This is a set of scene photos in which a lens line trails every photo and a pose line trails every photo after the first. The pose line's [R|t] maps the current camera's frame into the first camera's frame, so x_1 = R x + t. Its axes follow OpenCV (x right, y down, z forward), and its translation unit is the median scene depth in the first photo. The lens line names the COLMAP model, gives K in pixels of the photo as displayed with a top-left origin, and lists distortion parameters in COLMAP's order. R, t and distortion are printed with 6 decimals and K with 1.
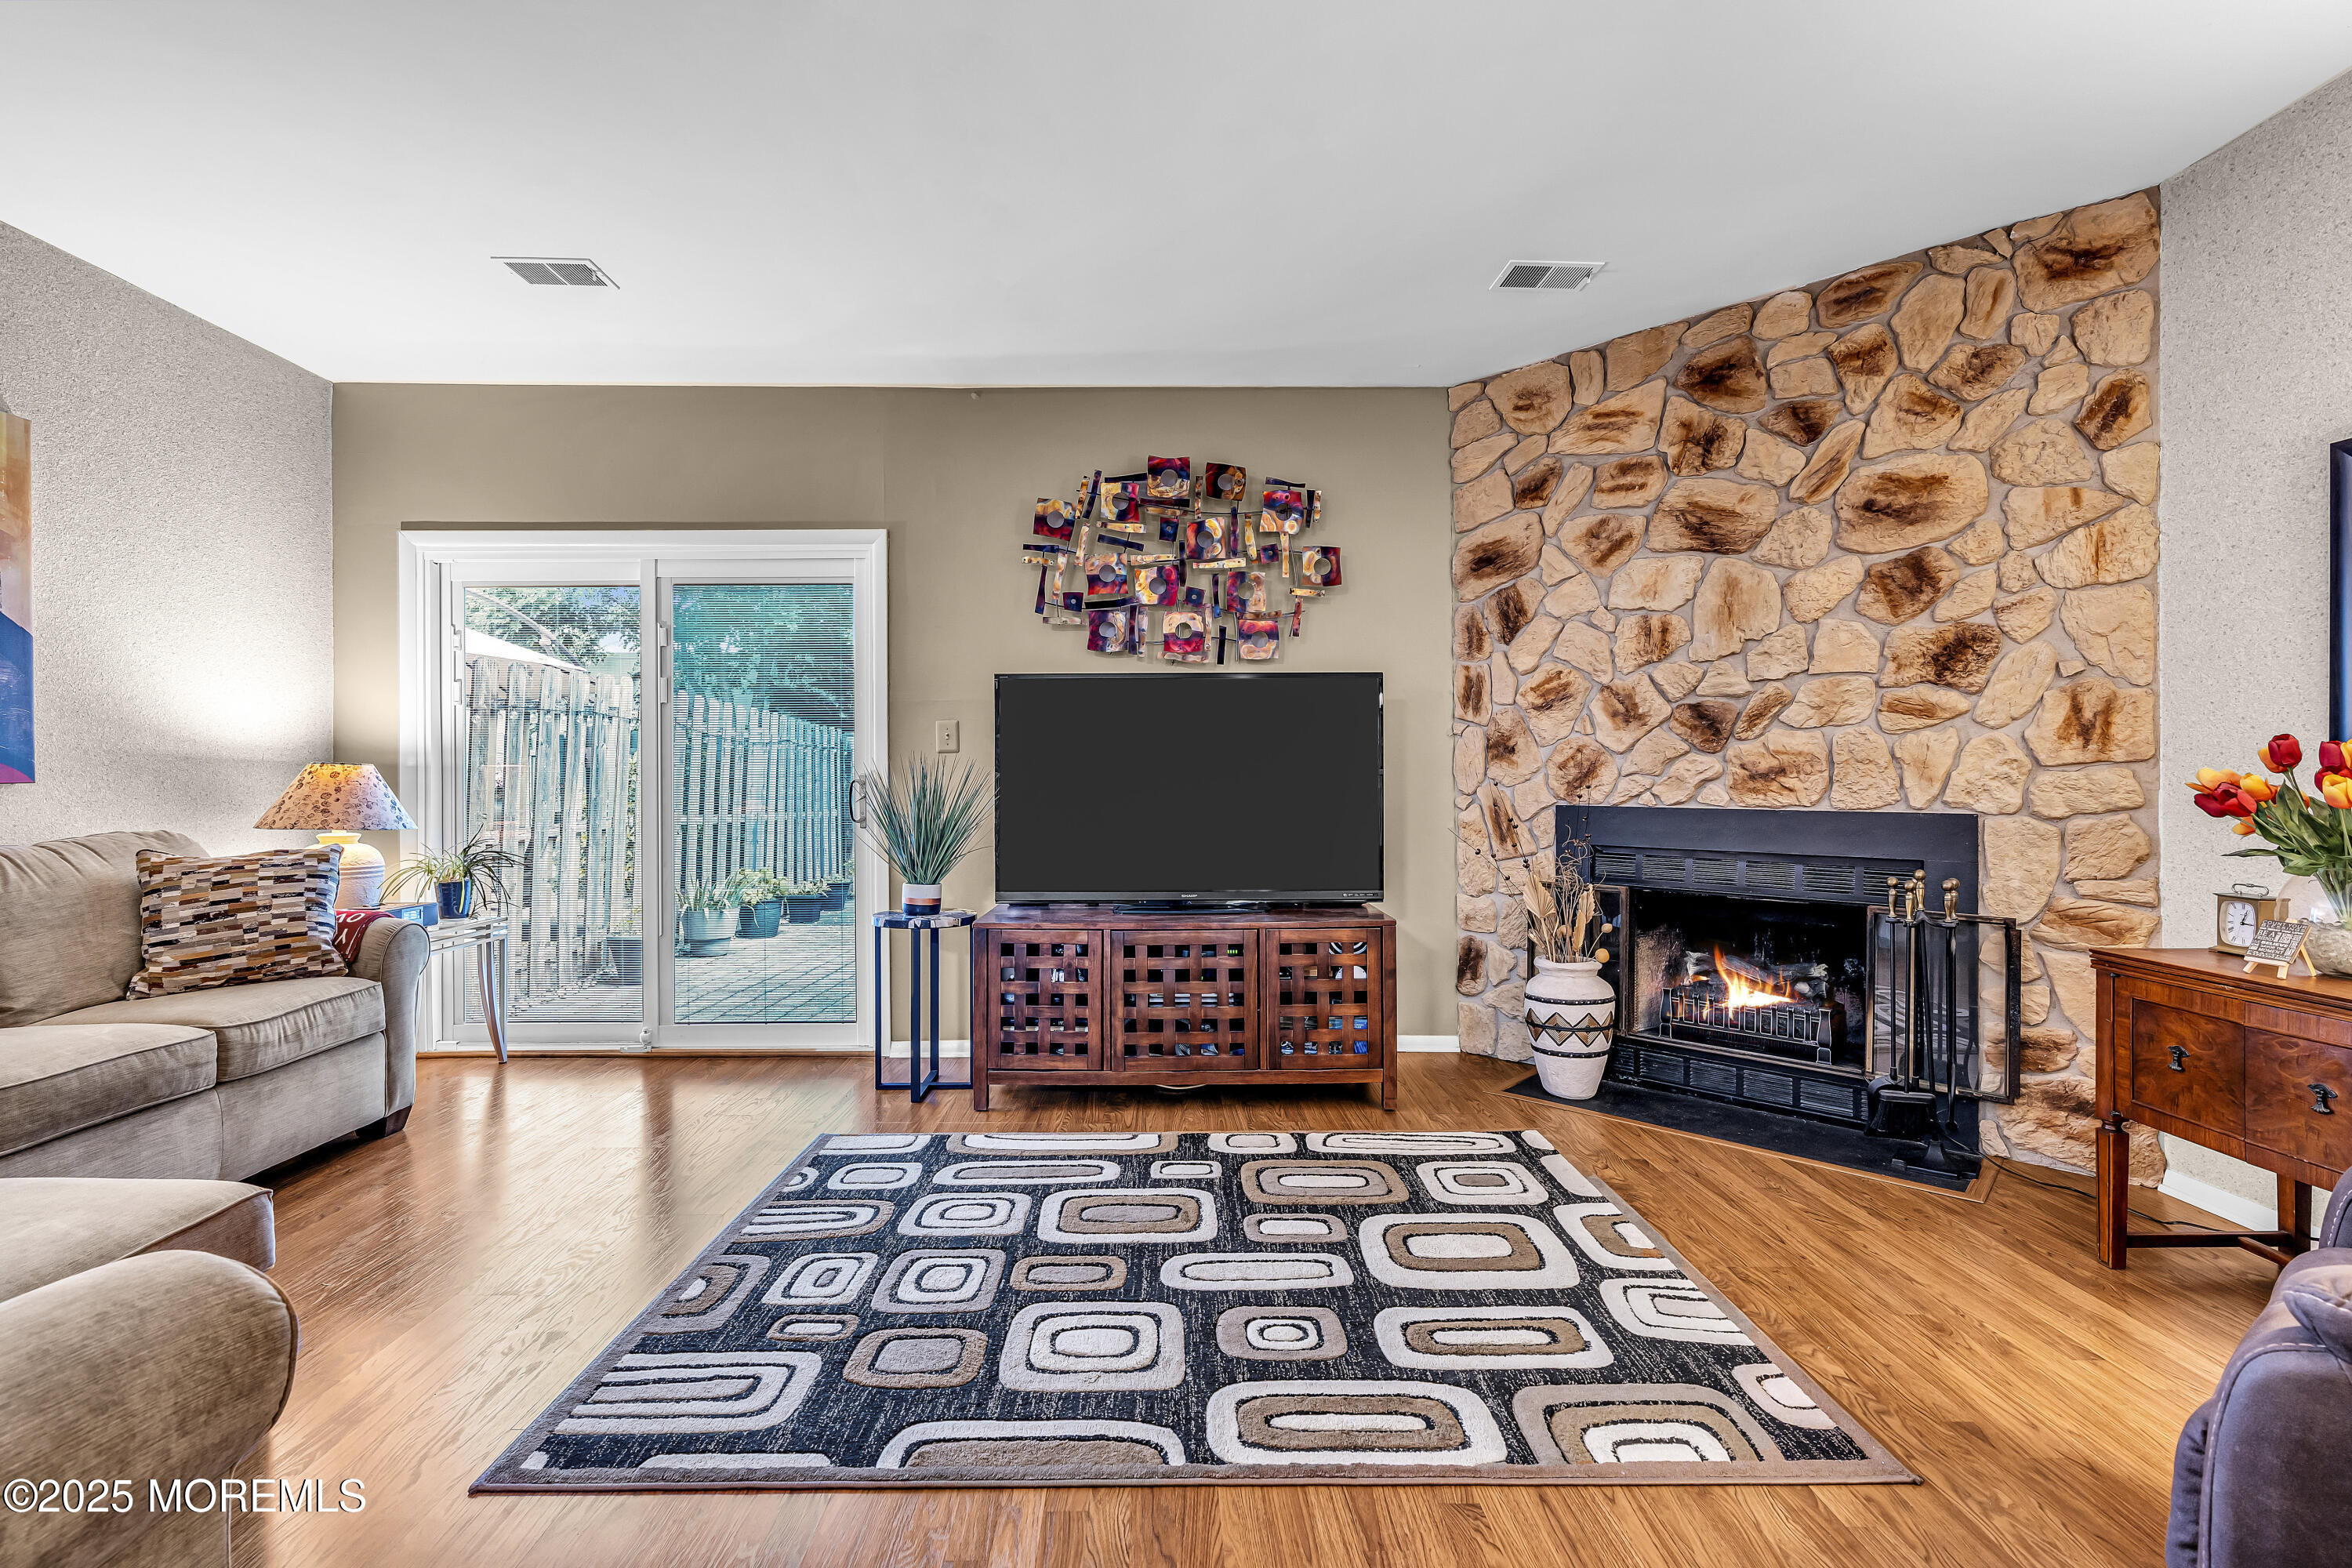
lens RADIAL K [[1057.0, 0, 1171.7], [0, 1057.0, 778.1], [0, 0, 1]] dist [-0.013296, 0.005775]
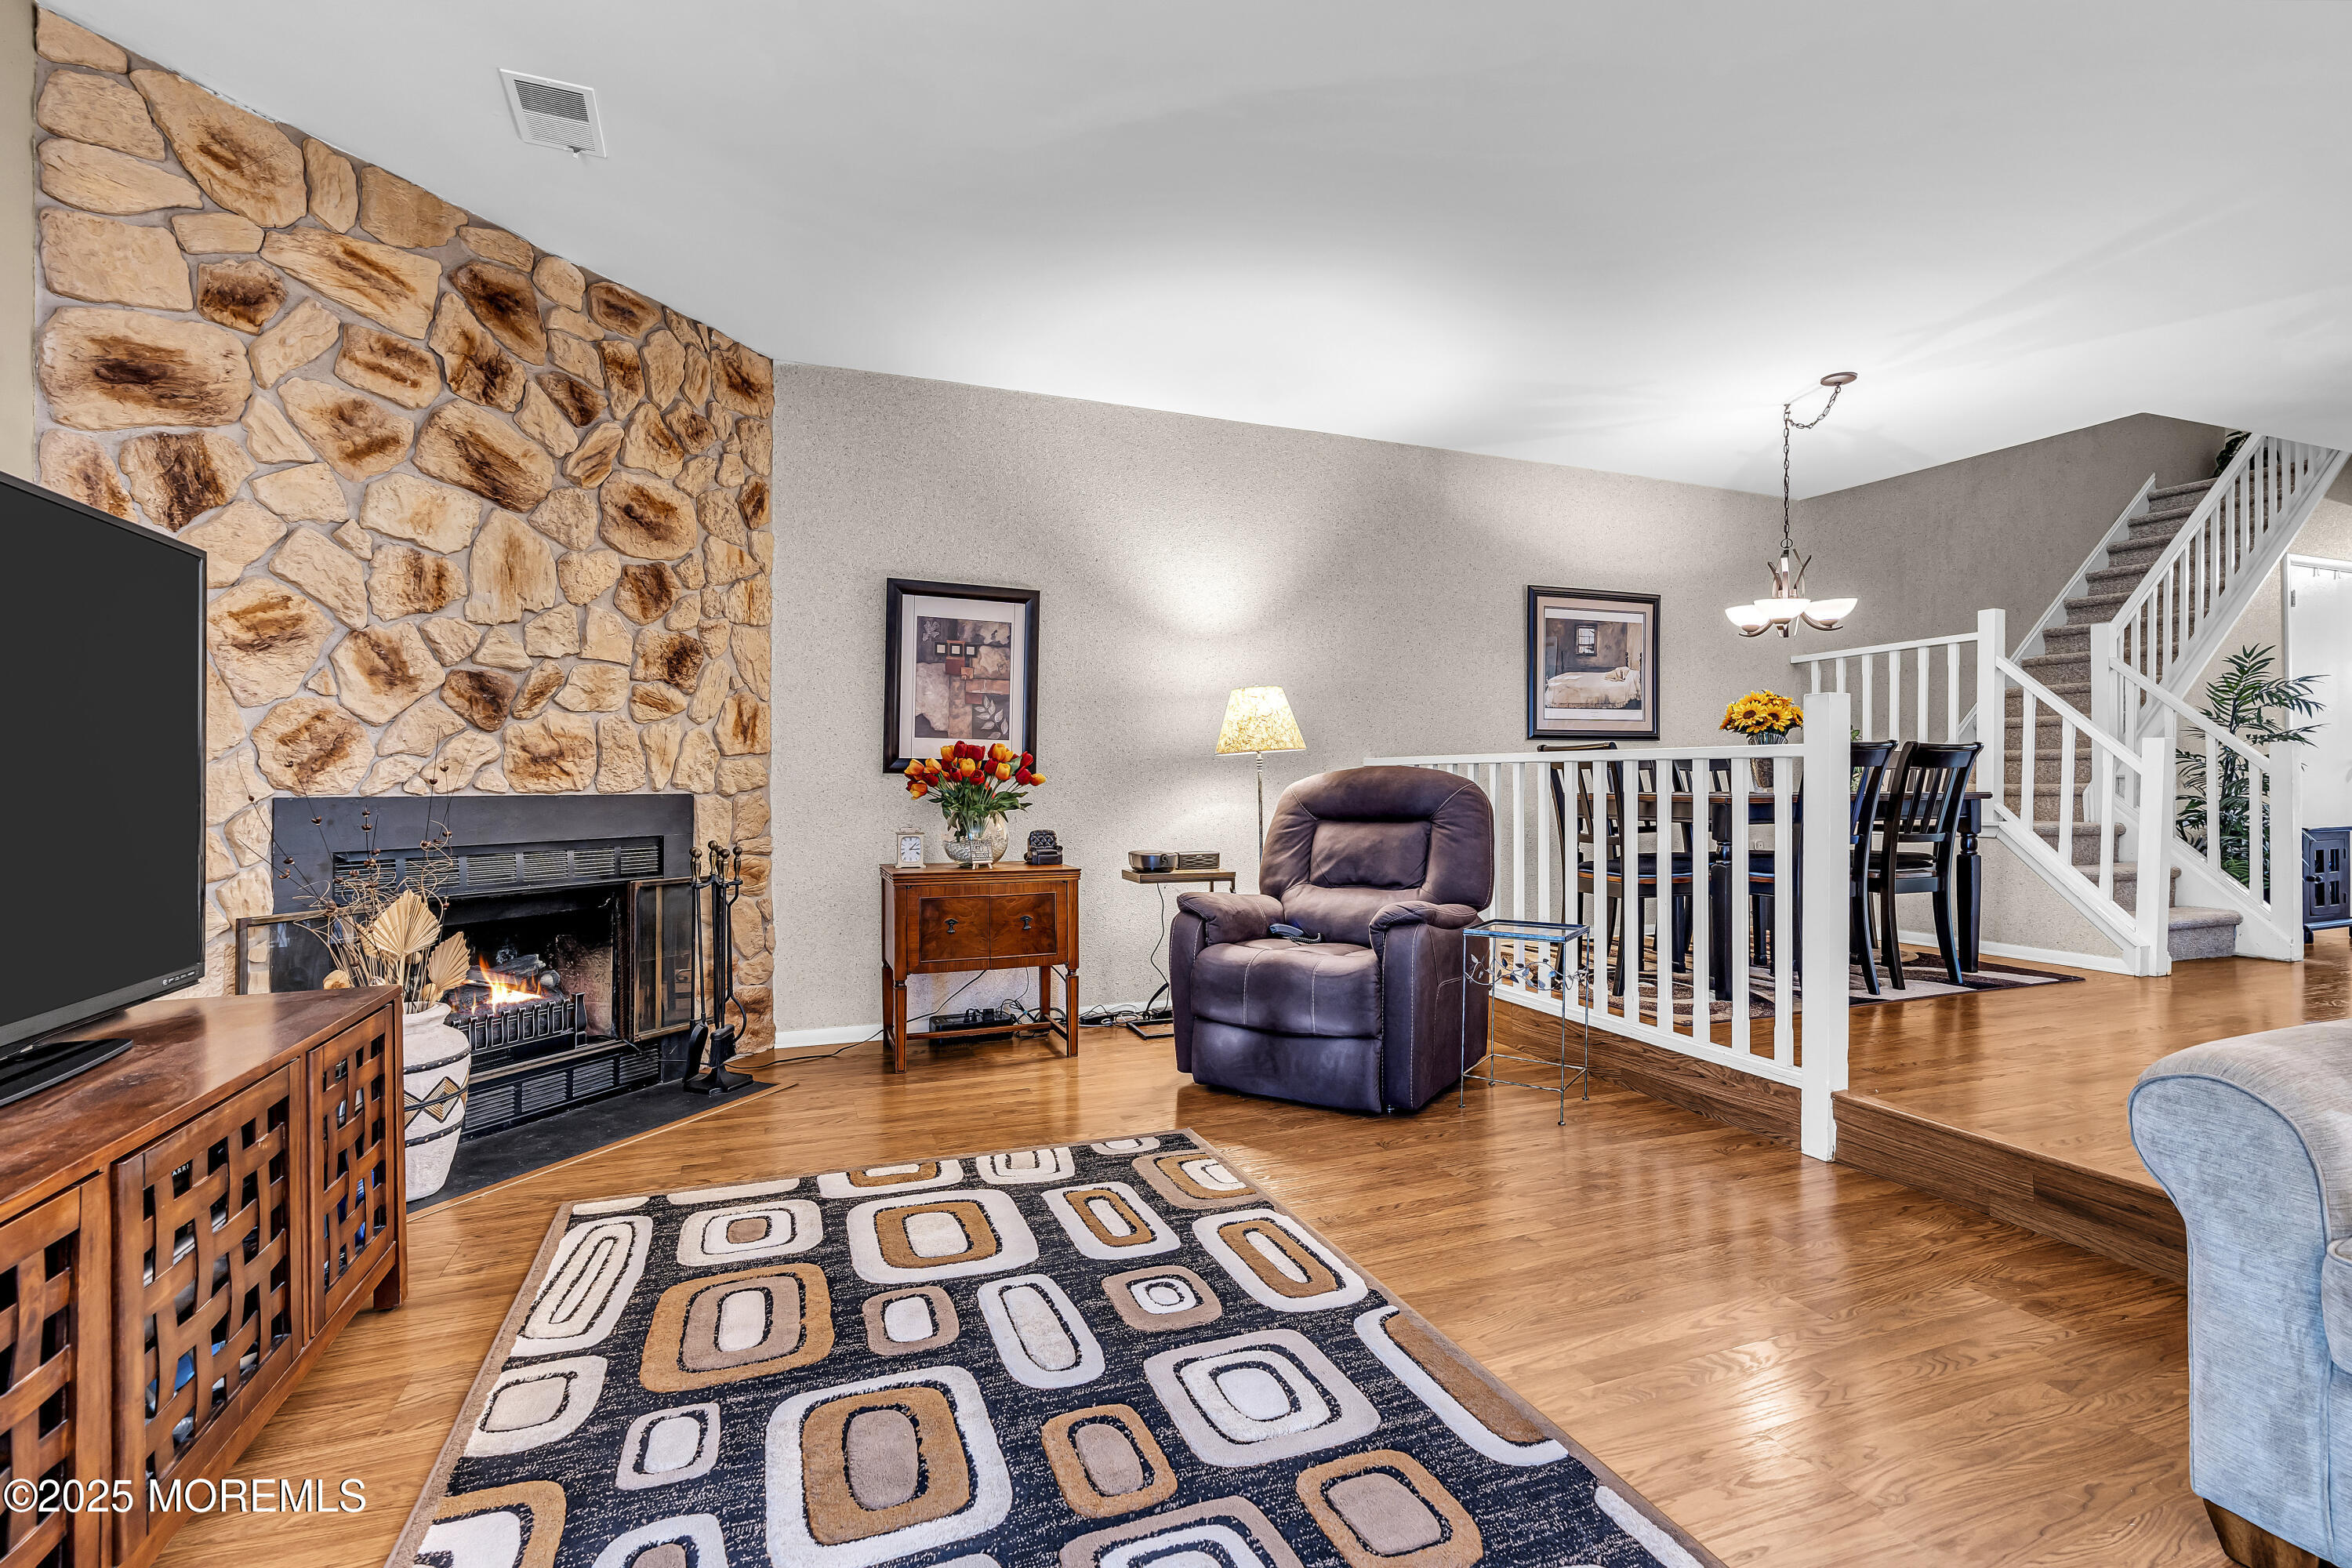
lens RADIAL K [[1057.0, 0, 1171.7], [0, 1057.0, 778.1], [0, 0, 1]] dist [-0.013296, 0.005775]
pose [[-0.343452, 0.005166, 0.939156, -0.520326], [0.003455, 0.999985, -0.004237, 0.021087], [-0.939164, 0.001789, -0.343465, 0.818695]]
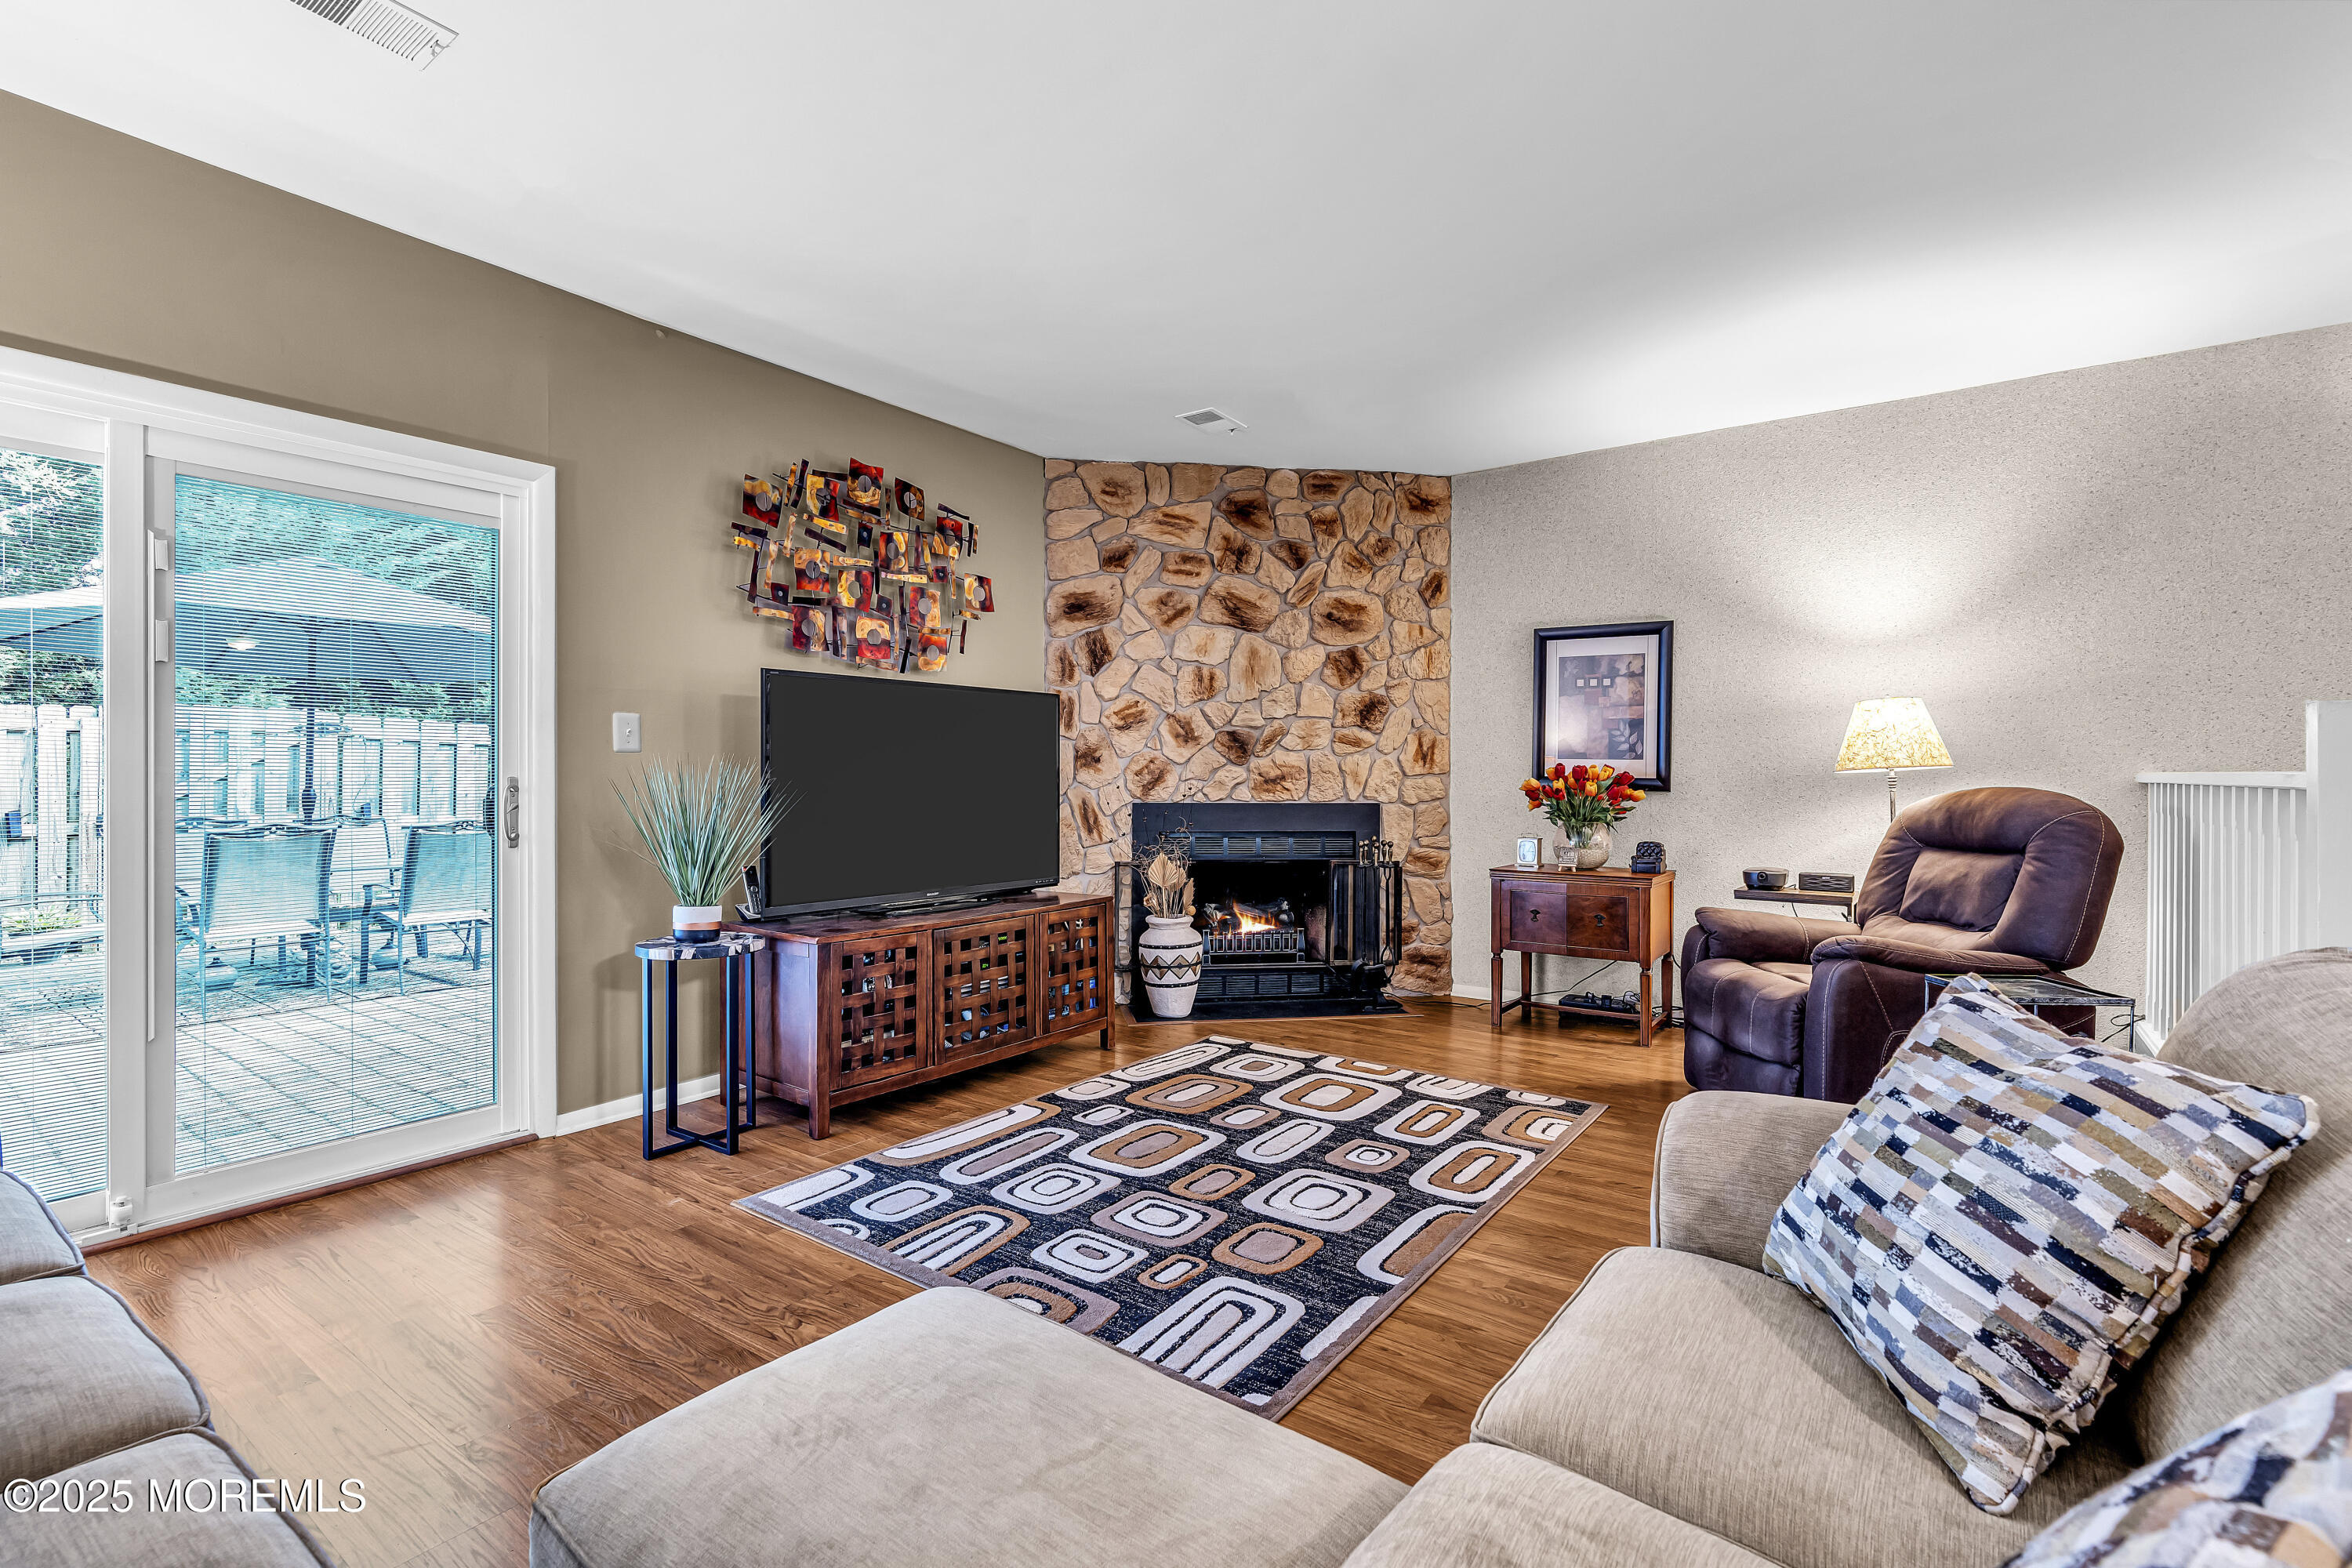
lens RADIAL K [[1057.0, 0, 1171.7], [0, 1057.0, 778.1], [0, 0, 1]] dist [-0.013296, 0.005775]
pose [[0.602712, 0.002478, 0.797955, -0.769111], [-0.001411, 0.999997, -0.002040, -0.002878], [-0.797958, 0.000104, 0.602713, 0.197437]]
